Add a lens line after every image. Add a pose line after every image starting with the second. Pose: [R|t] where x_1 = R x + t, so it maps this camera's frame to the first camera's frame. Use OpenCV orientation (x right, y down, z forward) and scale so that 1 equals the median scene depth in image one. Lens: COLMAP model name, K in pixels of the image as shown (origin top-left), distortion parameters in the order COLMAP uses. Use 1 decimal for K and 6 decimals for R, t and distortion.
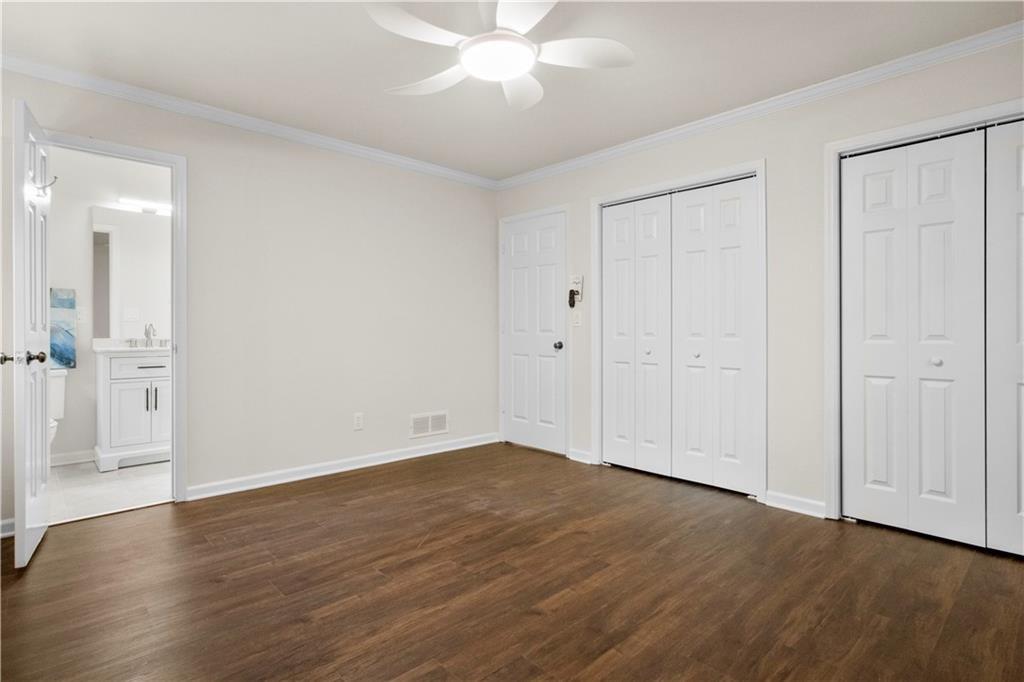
lens RADIAL K [[522.4, 0, 515.5], [0, 522.4, 335.1], [0, 0, 1]] dist [0.002527, 0.001899]
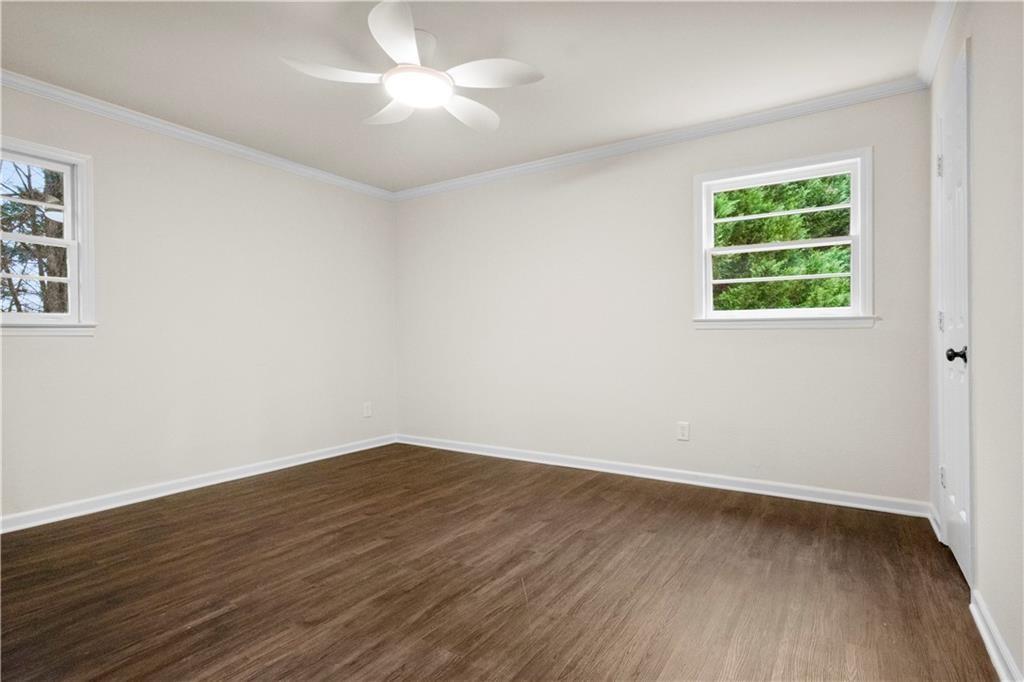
lens RADIAL K [[522.4, 0, 512.8], [0, 522.4, 335.6], [0, 0, 1]] dist [0.002527, 0.001899]
pose [[-0.973645, 0.006530, -0.227974, 0.026397], [0.005812, 0.999976, 0.003822, 0.002490], [0.227994, 0.002396, -0.973660, 2.104393]]
